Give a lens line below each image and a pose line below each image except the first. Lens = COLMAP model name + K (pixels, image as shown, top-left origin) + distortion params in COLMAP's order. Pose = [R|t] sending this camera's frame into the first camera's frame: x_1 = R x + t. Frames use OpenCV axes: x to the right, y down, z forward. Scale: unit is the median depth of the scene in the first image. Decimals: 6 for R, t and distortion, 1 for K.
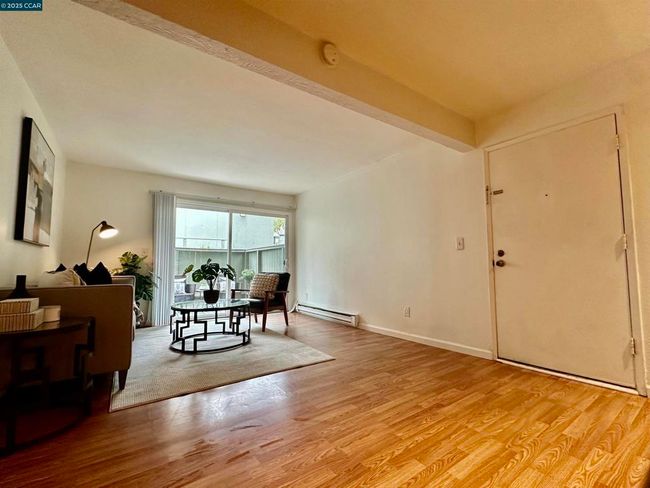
lens RADIAL K [[288.4, 0, 326.6], [0, 288.4, 243.6], [0, 0, 1]] dist [-0.000690, 0.000513]
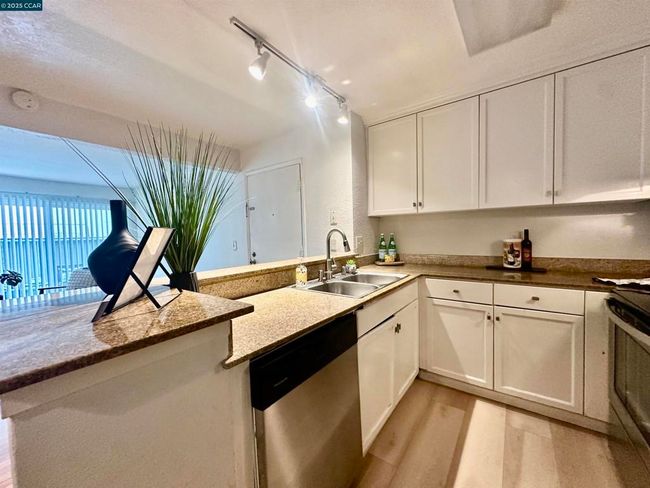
lens RADIAL K [[258.5, 0, 323.0], [0, 258.5, 244.7], [0, 0, 1]] dist [-0.004910, 0.000714]
pose [[0.958505, -0.022627, 0.284175, 0.673372], [-0.006771, 0.994757, 0.102044, -0.162488], [-0.284994, -0.099734, 0.953326, -0.287518]]
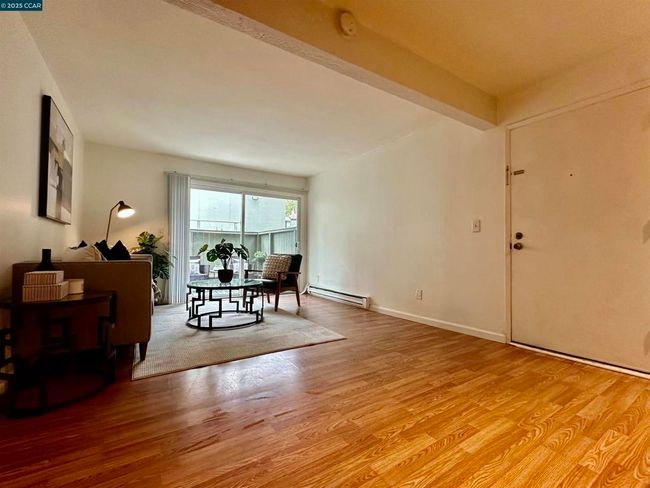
lens RADIAL K [[288.4, 0, 326.1], [0, 288.4, 242.6], [0, 0, 1]] dist [-0.000690, 0.000513]
pose [[0.999108, 0.013181, -0.040106, -0.007083], [-0.011156, 0.998671, 0.050314, 0.017679], [0.040716, -0.049821, 0.997928, 0.003191]]
